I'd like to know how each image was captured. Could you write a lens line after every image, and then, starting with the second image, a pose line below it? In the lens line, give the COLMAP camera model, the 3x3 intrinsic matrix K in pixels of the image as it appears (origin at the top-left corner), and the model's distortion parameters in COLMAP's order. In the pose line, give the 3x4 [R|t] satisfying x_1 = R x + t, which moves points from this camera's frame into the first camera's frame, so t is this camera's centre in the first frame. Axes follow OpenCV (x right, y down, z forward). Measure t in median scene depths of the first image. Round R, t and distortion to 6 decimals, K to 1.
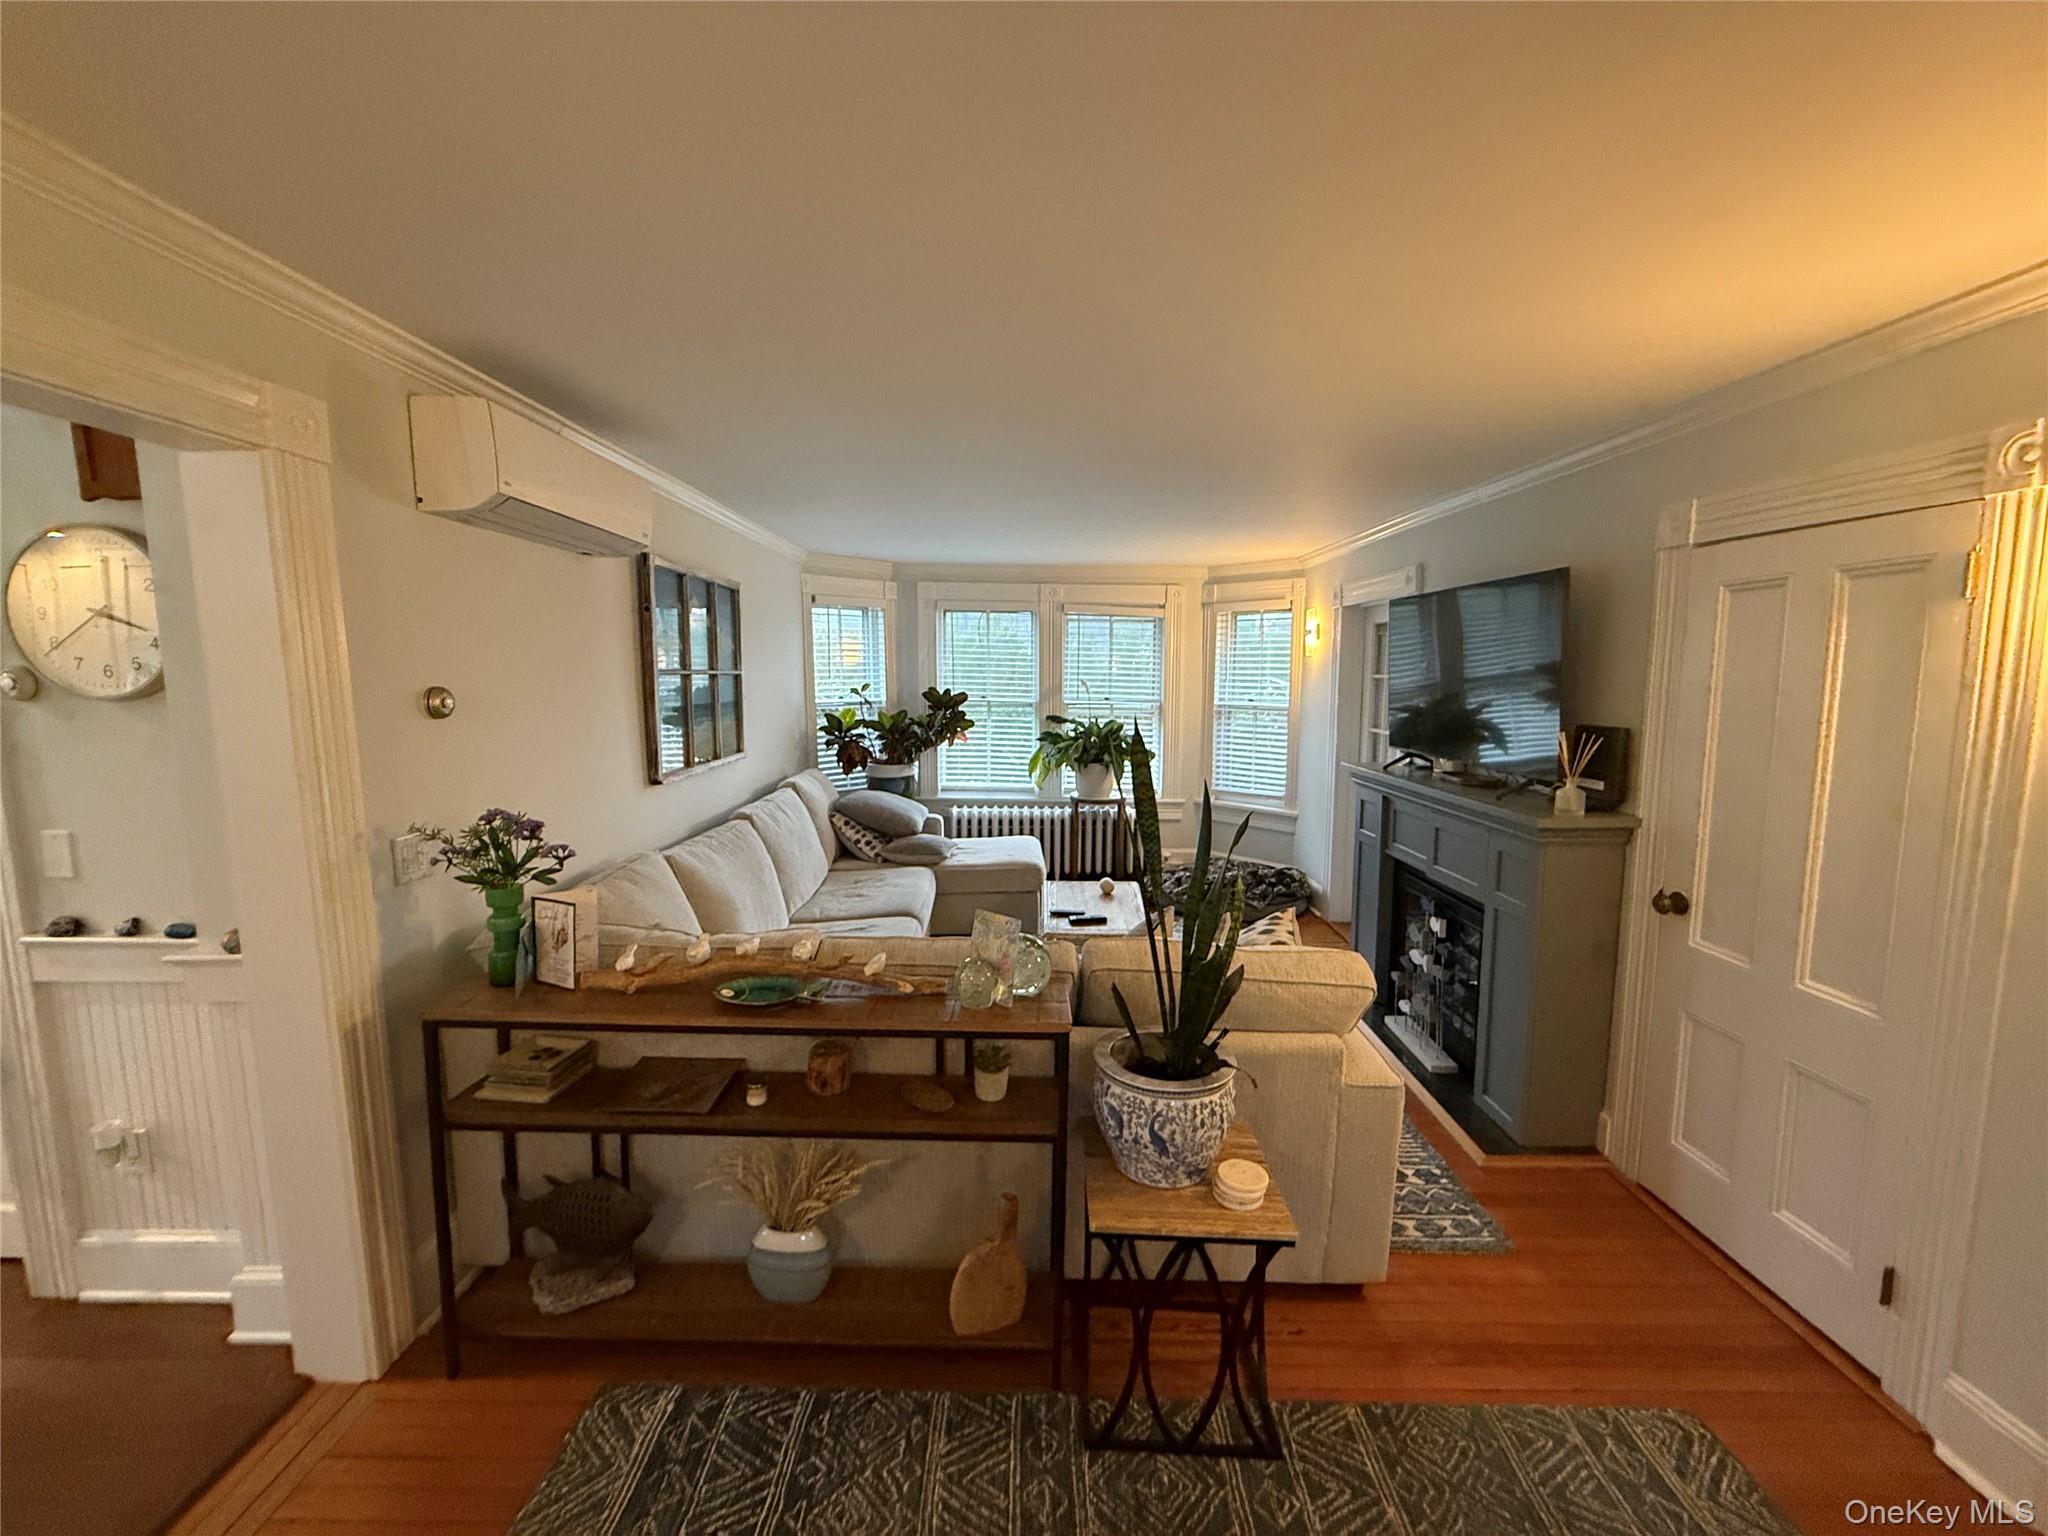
lens RADIAL K [[818.7, 0, 1022.2], [0, 818.7, 762.0], [0, 0, 1]] dist [-0.002480, -0.000457]
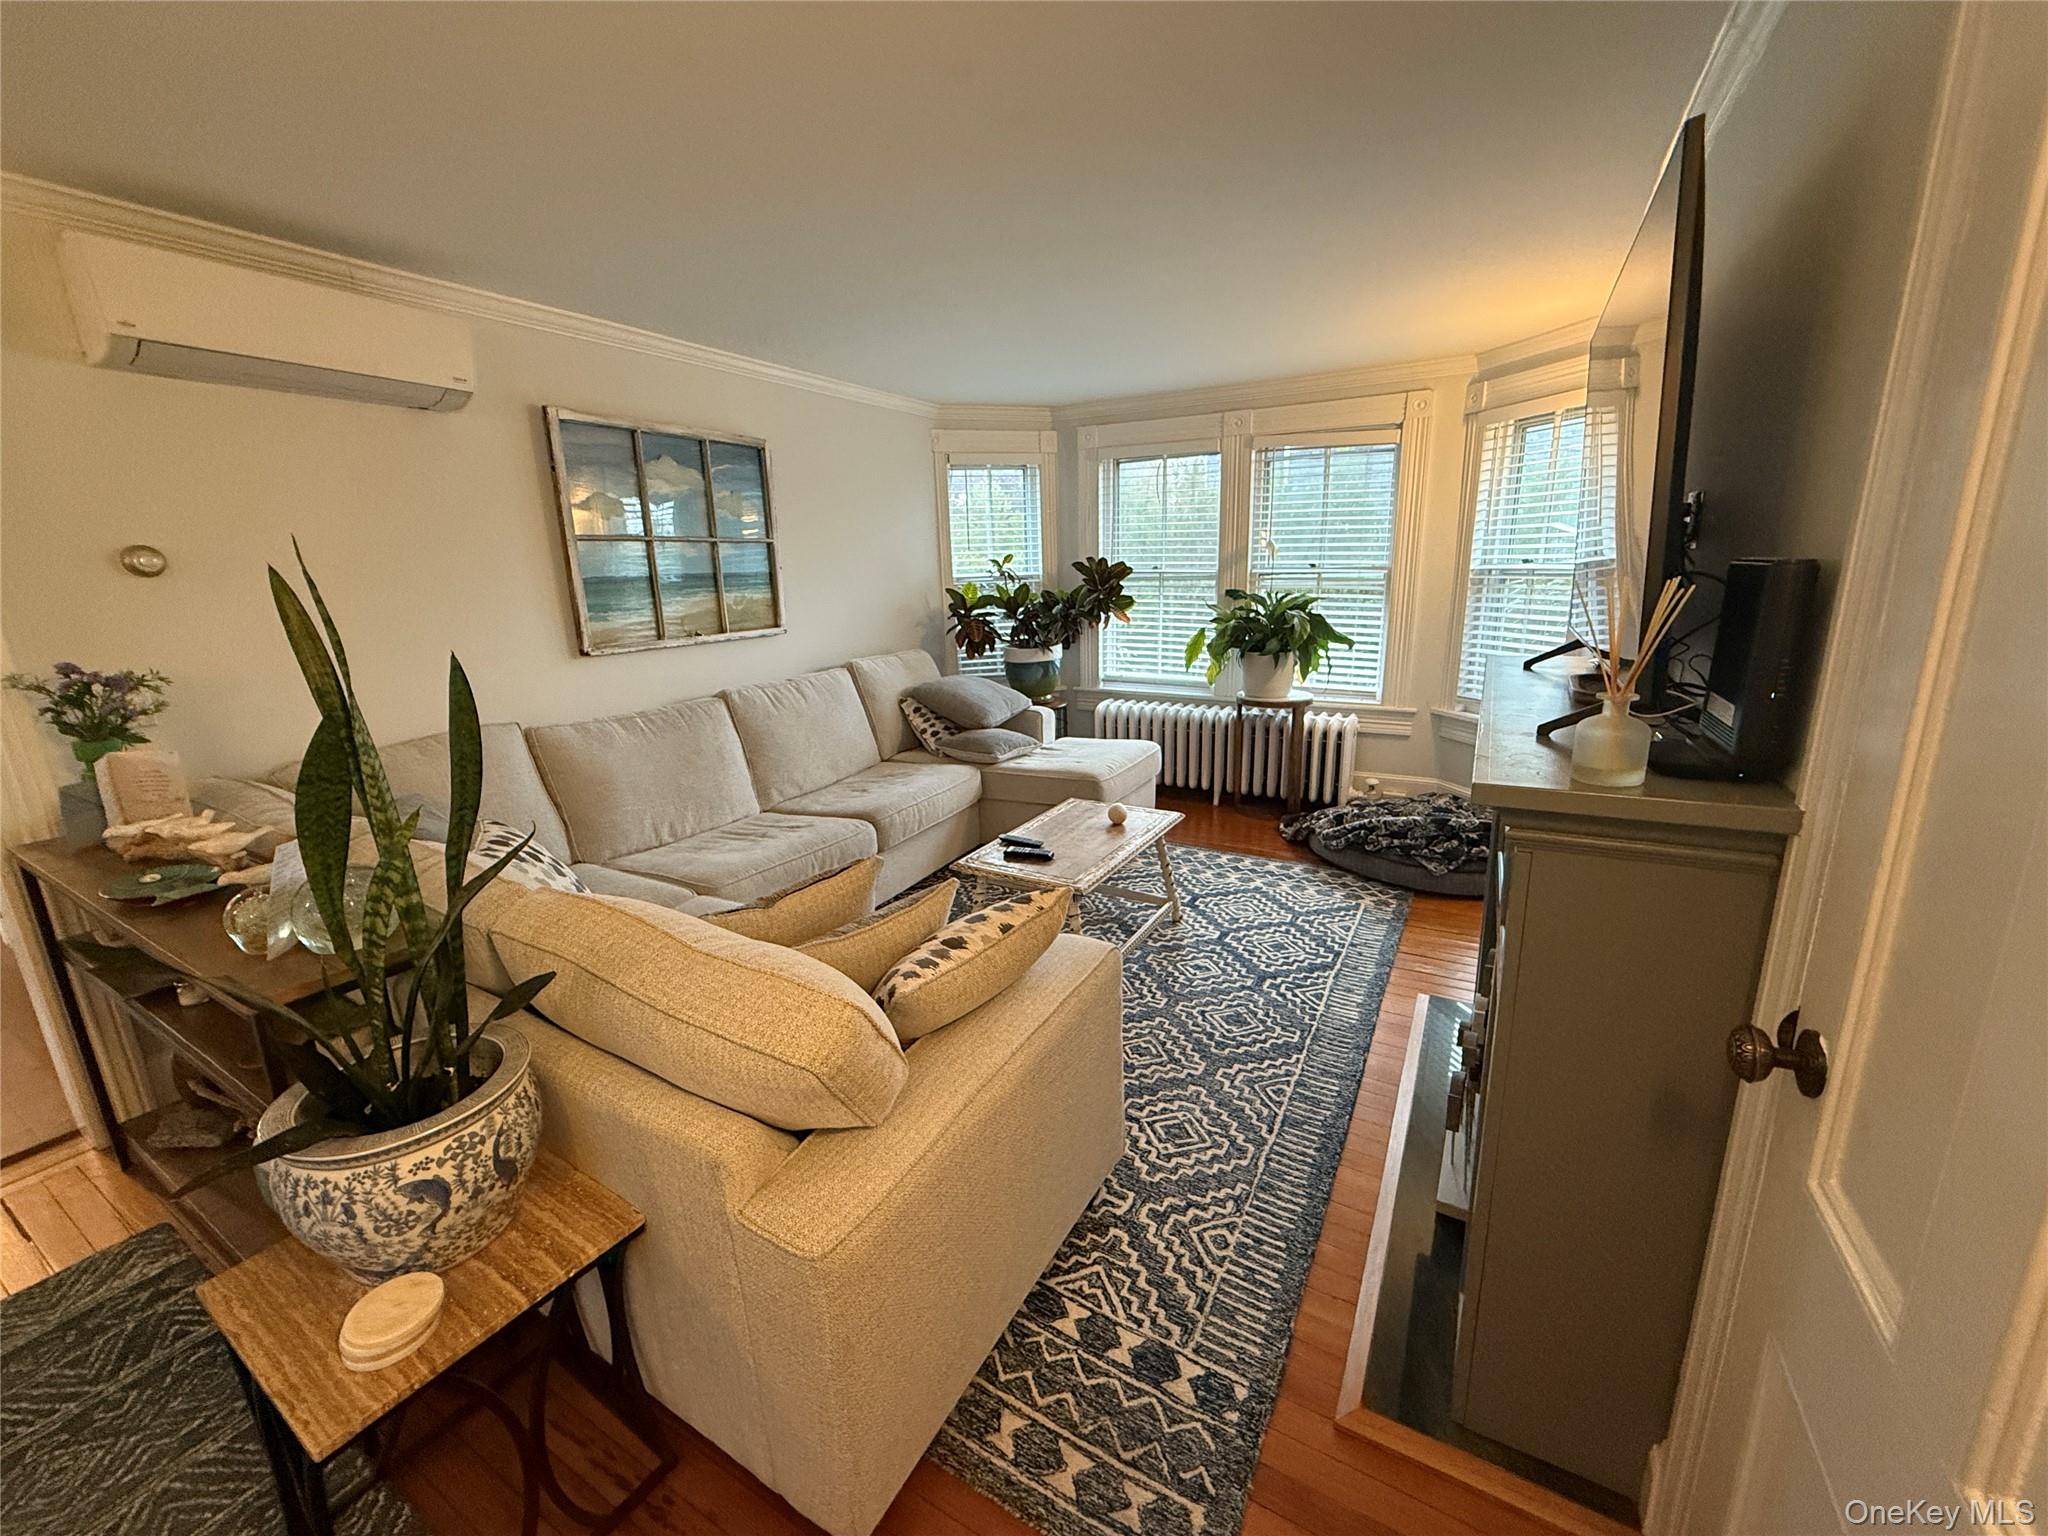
lens RADIAL K [[818.7, 0, 1017.9], [0, 818.7, 769.7], [0, 0, 1]] dist [-0.002480, -0.000457]
pose [[0.861705, 0.096157, -0.498216, 0.277350], [-0.024574, 0.988636, 0.148307, 0.002228], [0.506815, -0.115554, 0.854275, 0.226187]]
